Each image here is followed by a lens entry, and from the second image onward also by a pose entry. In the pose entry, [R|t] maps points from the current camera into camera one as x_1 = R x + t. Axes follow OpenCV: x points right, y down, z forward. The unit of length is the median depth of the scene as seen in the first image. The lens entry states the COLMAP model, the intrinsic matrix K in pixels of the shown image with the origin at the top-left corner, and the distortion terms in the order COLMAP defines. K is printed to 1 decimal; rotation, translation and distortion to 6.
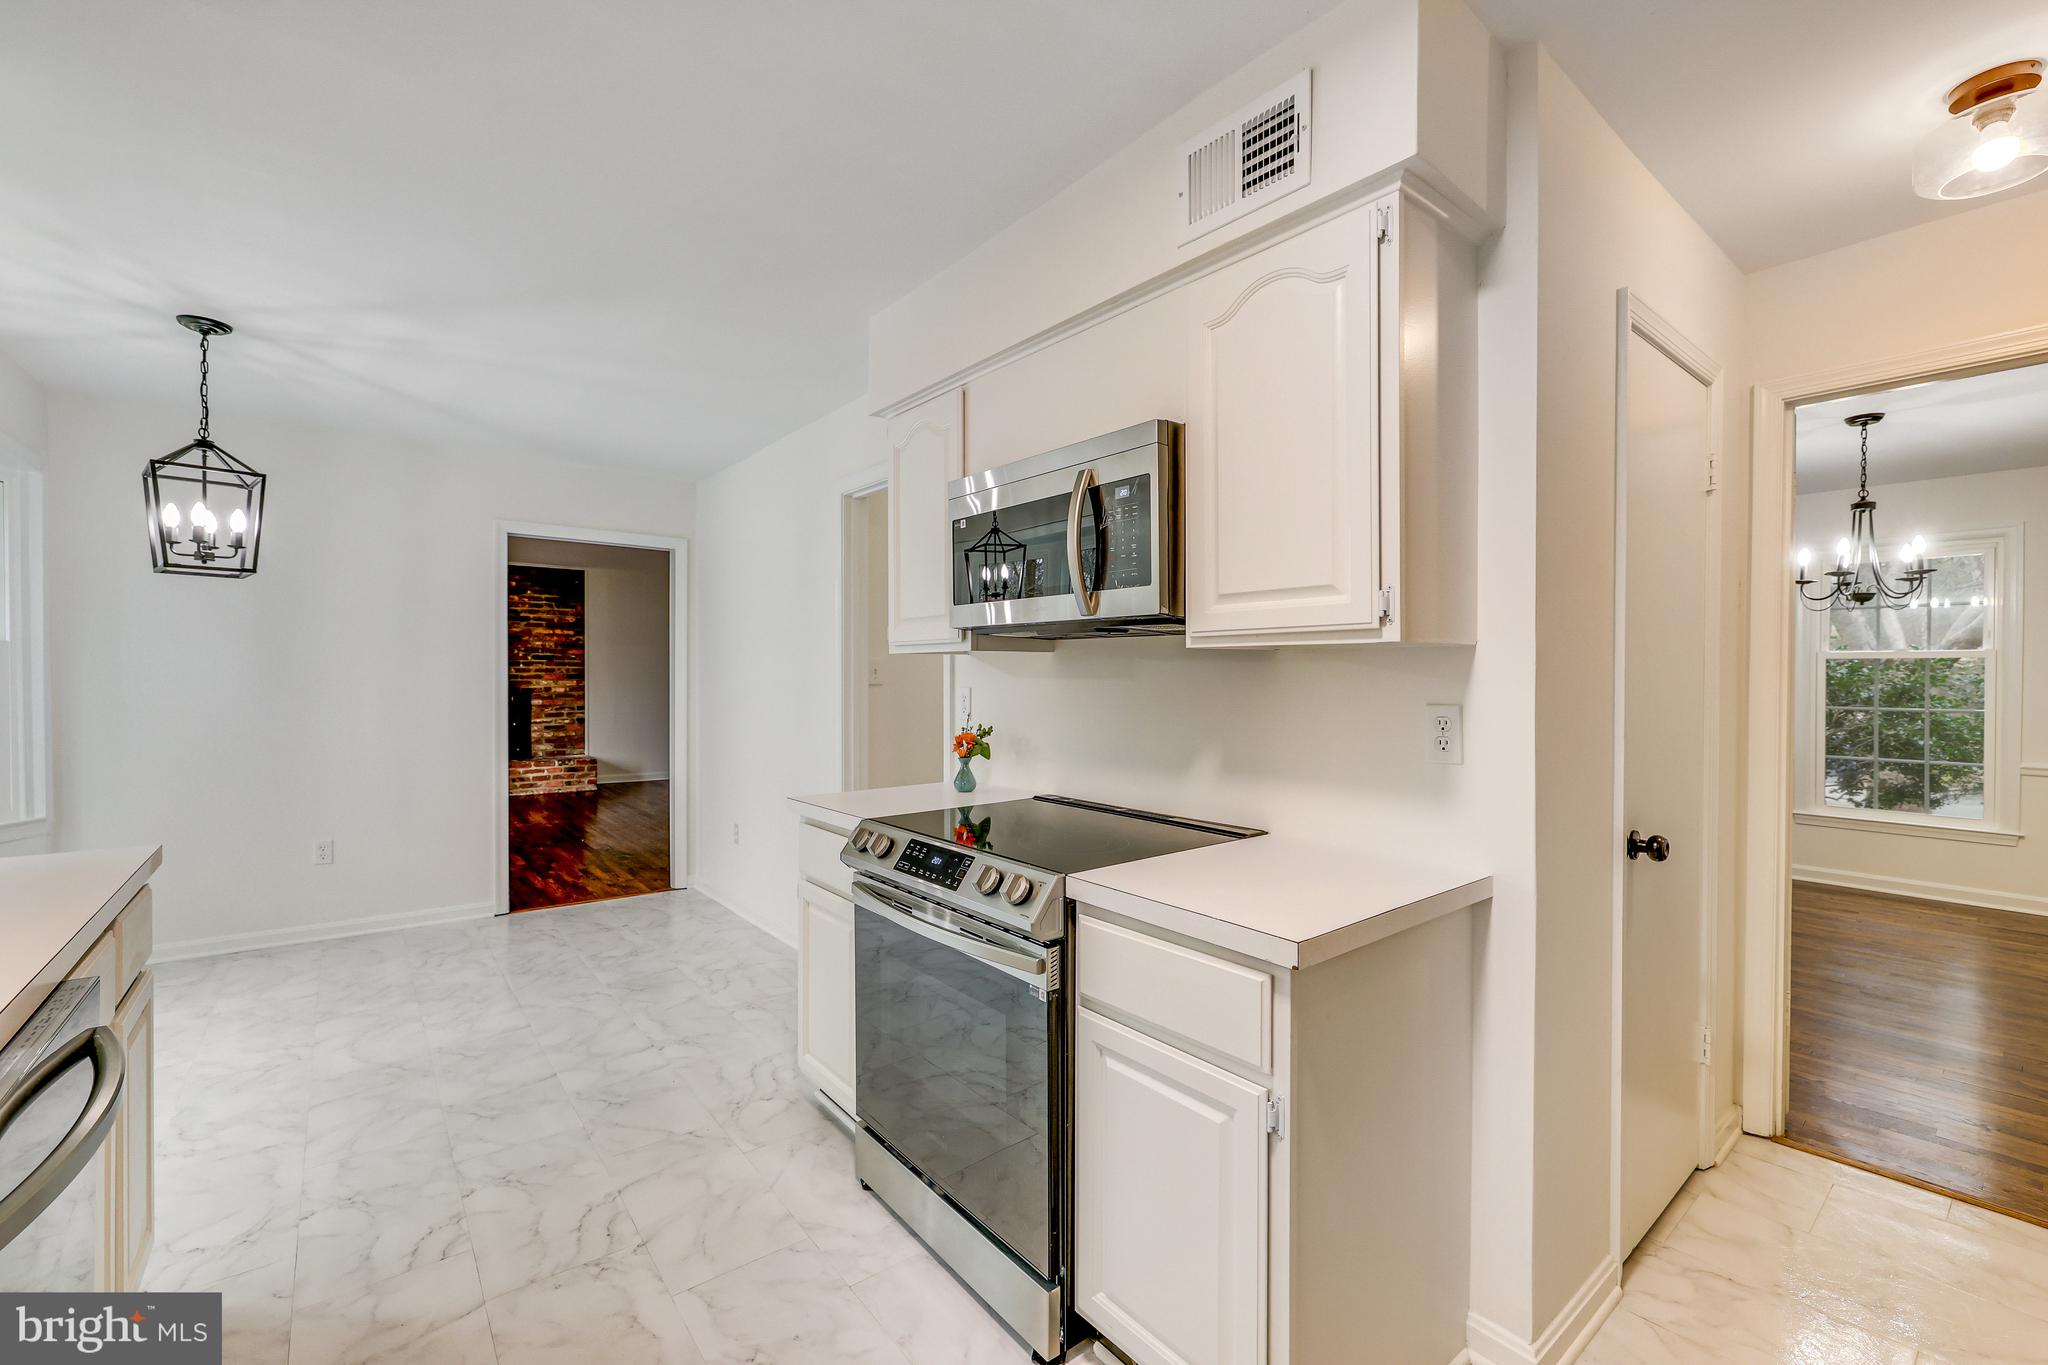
lens RADIAL K [[854.5, 0, 1024.0], [0, 854.5, 682.5], [0, 0, 1]] dist [0.000289, 0.000282]
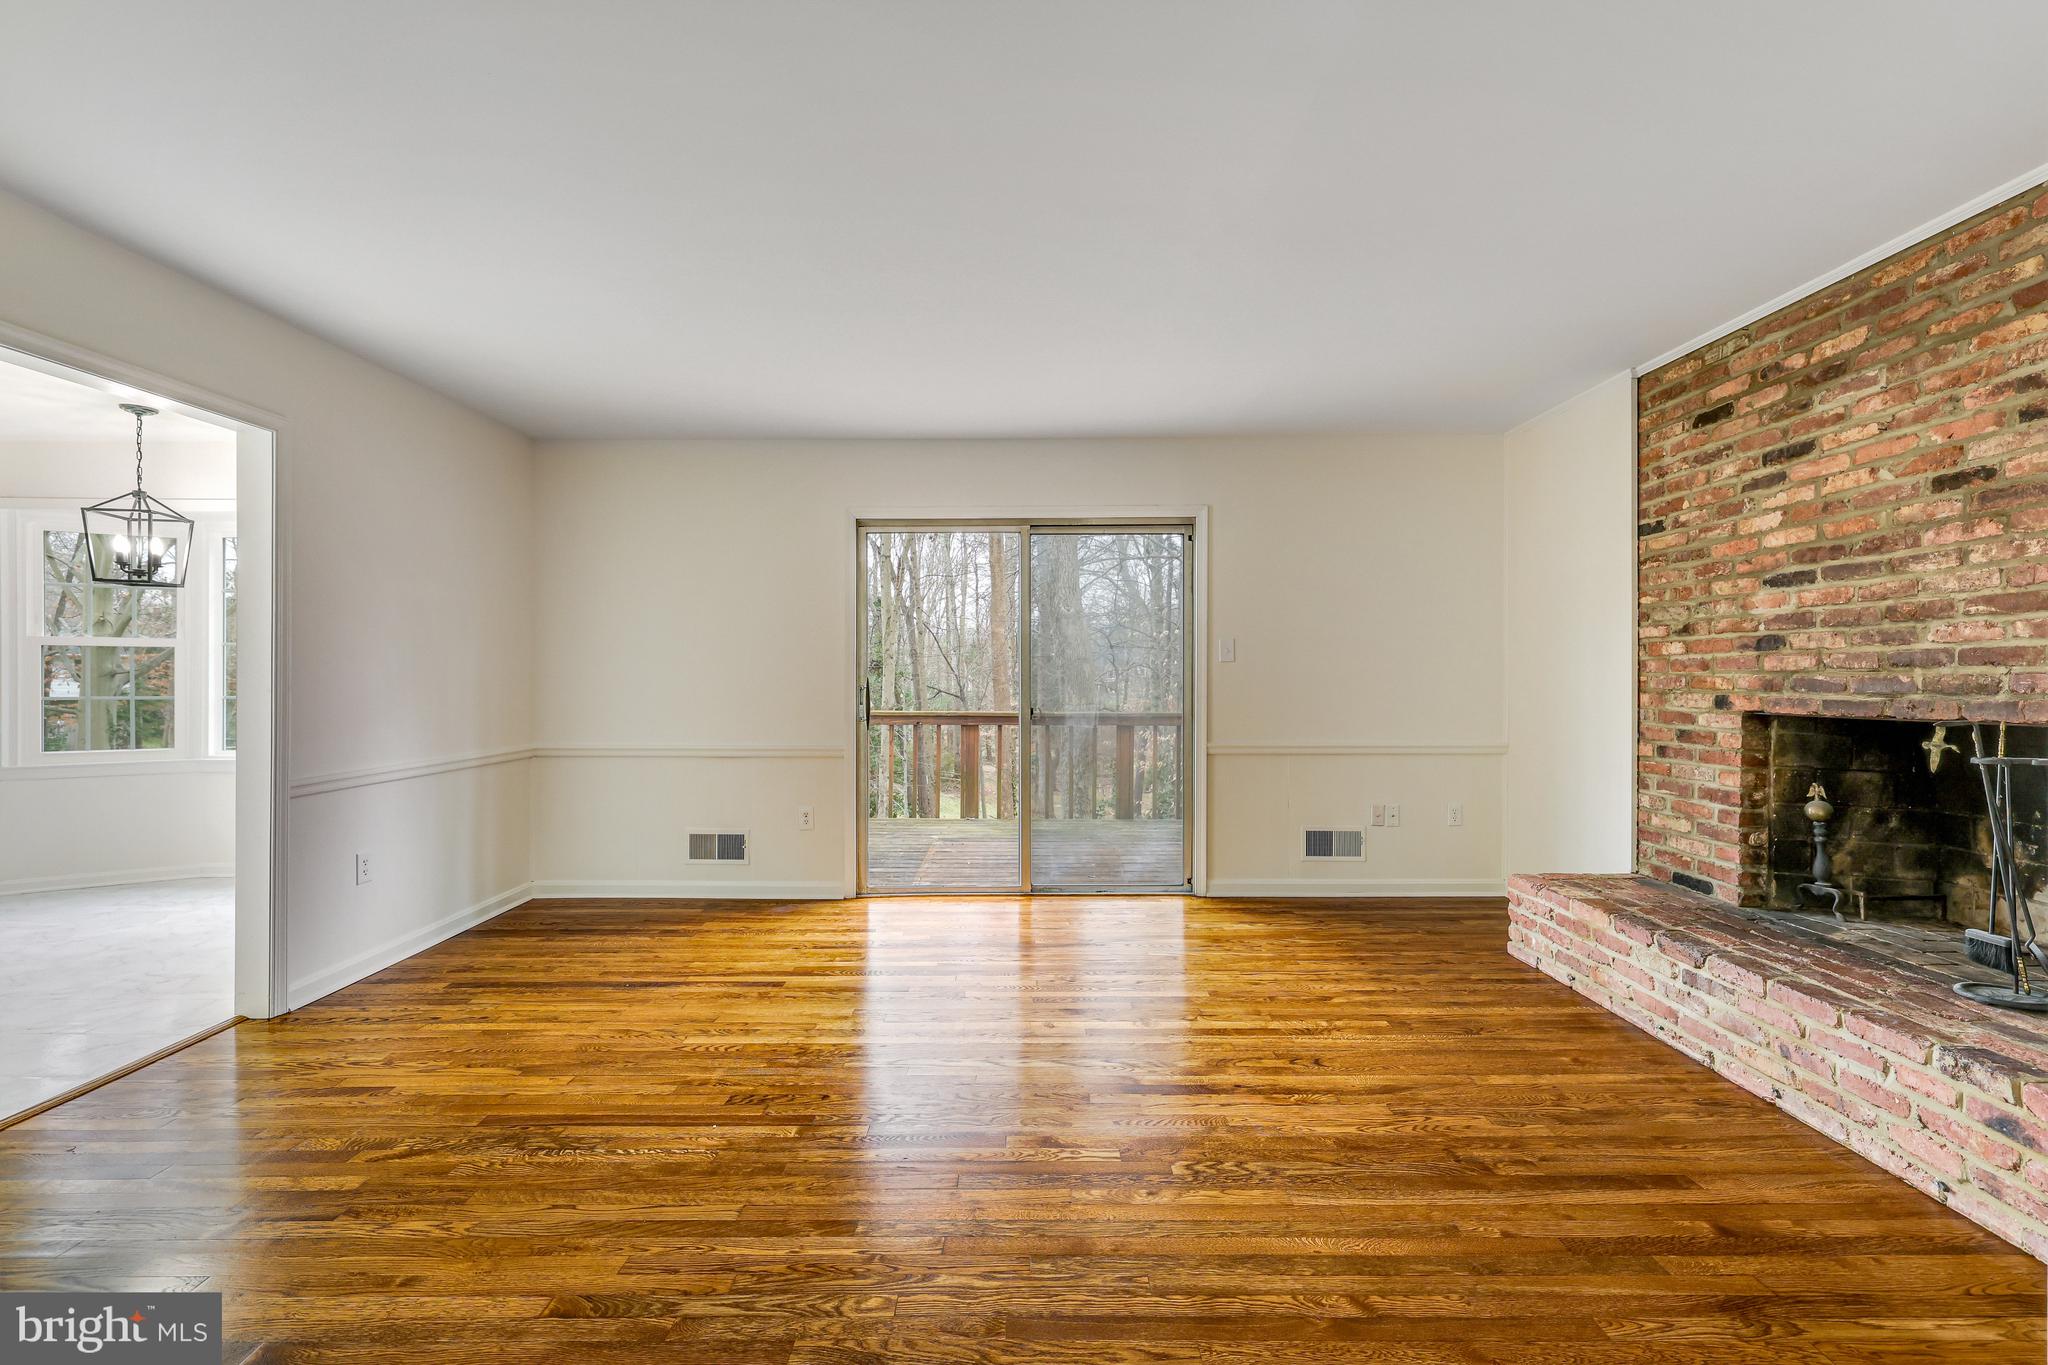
lens RADIAL K [[890.3, 0, 1013.7], [0, 890.3, 680.6], [0, 0, 1]] dist [0.000411, -0.000034]
pose [[-0.631106, -0.001228, -0.775696, -0.333086], [-0.010706, 0.999917, 0.007127, 0.001954], [0.775623, 0.012802, -0.631067, 1.393260]]
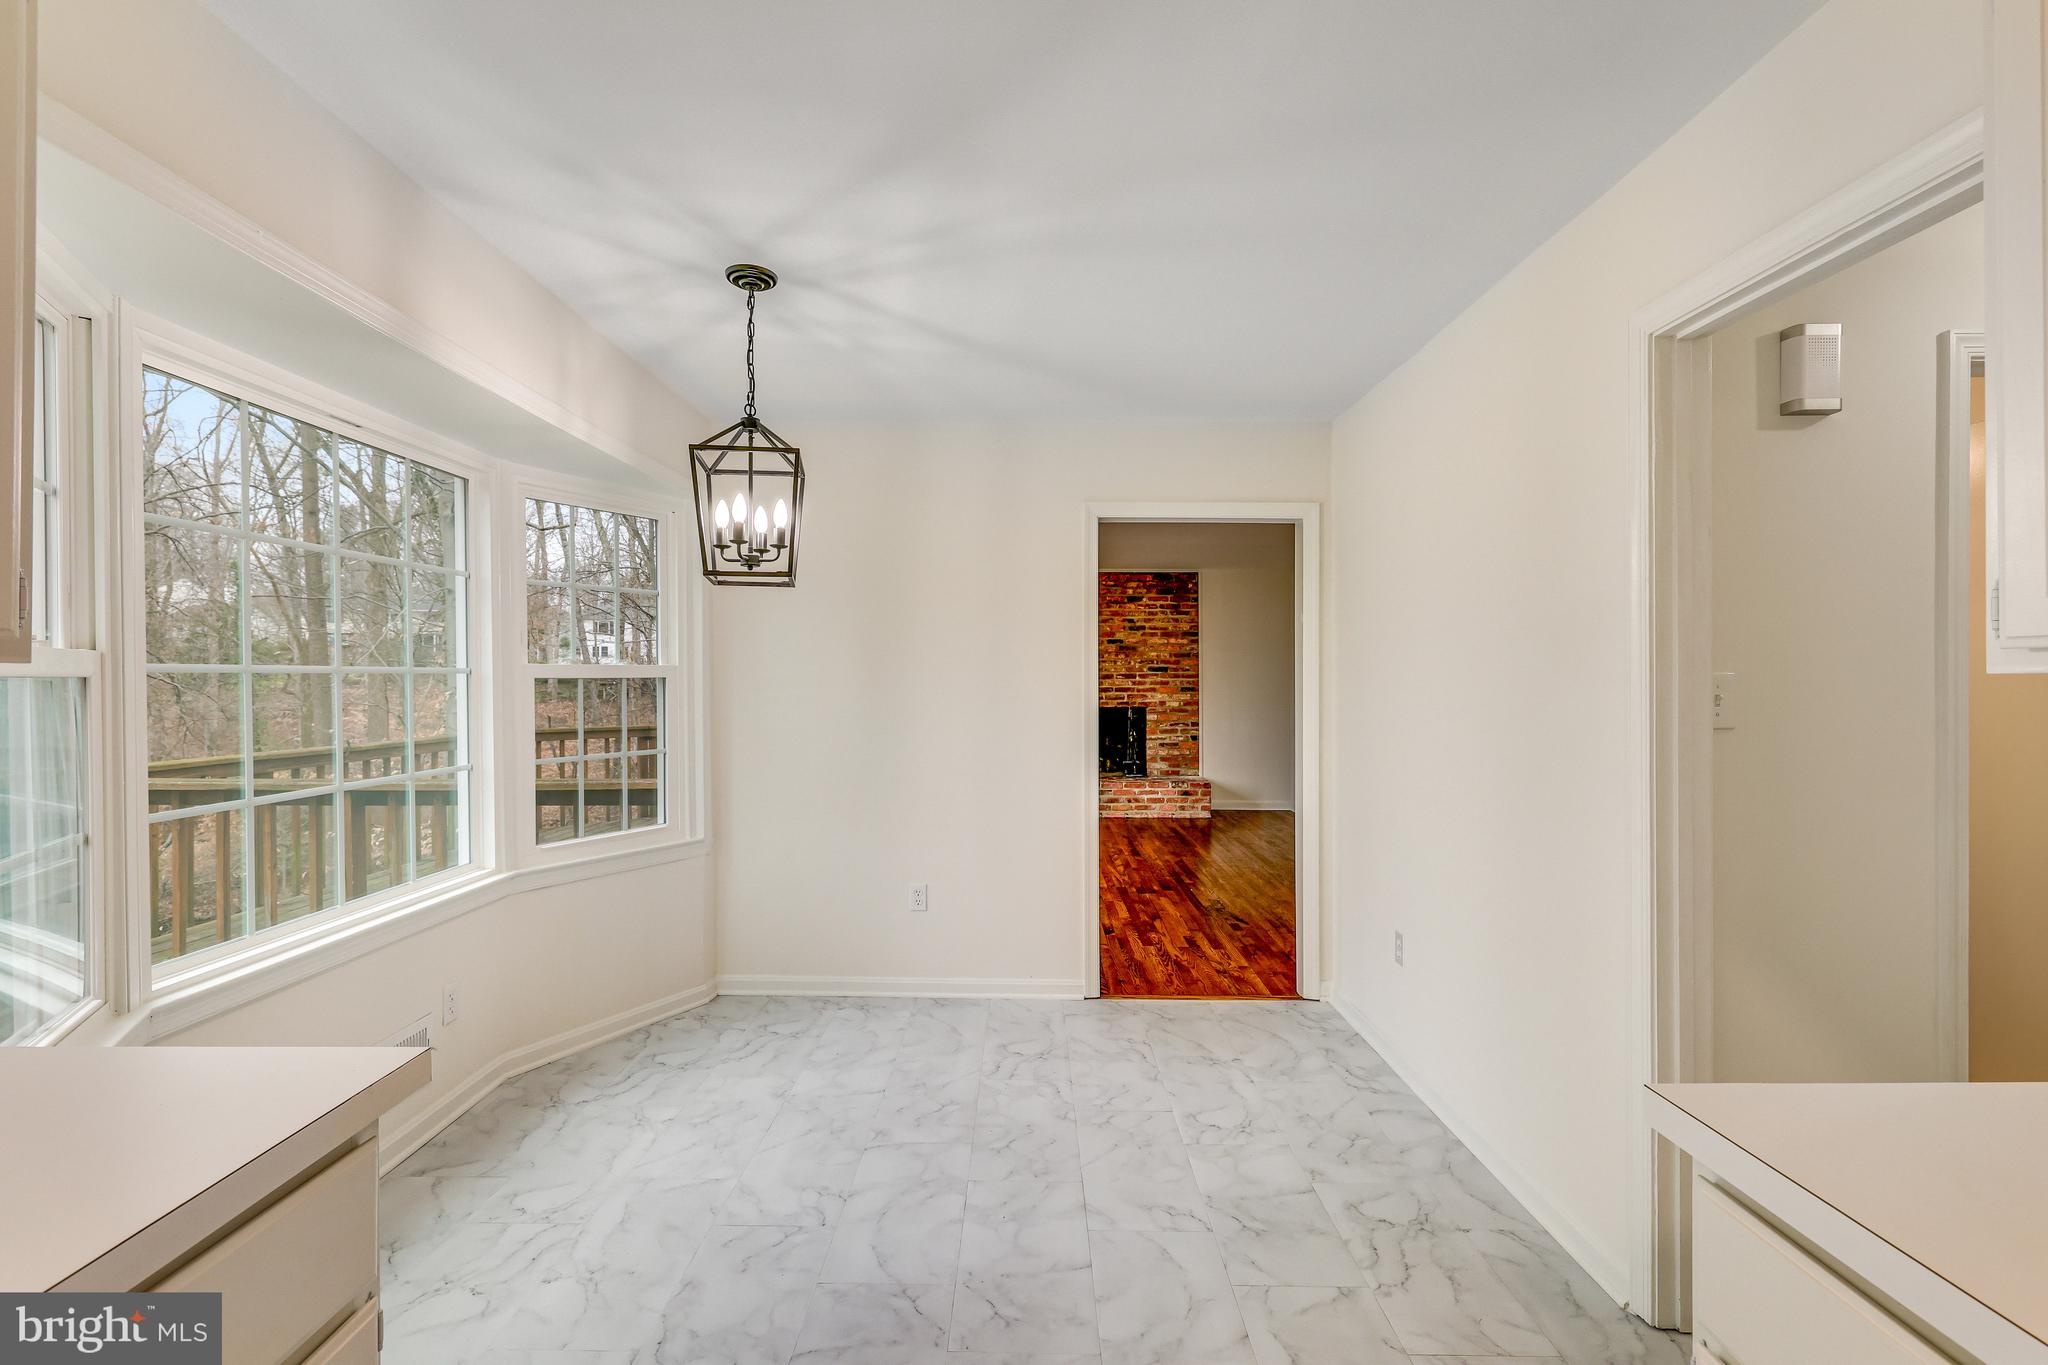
lens RADIAL K [[890.3, 0, 1013.7], [0, 890.3, 680.6], [0, 0, 1]] dist [0.000411, -0.000034]
pose [[0.771844, -0.003838, -0.635801, -0.103193], [-0.002130, 0.999961, -0.008622, -0.012222], [0.635809, 0.008009, 0.771805, 0.230880]]
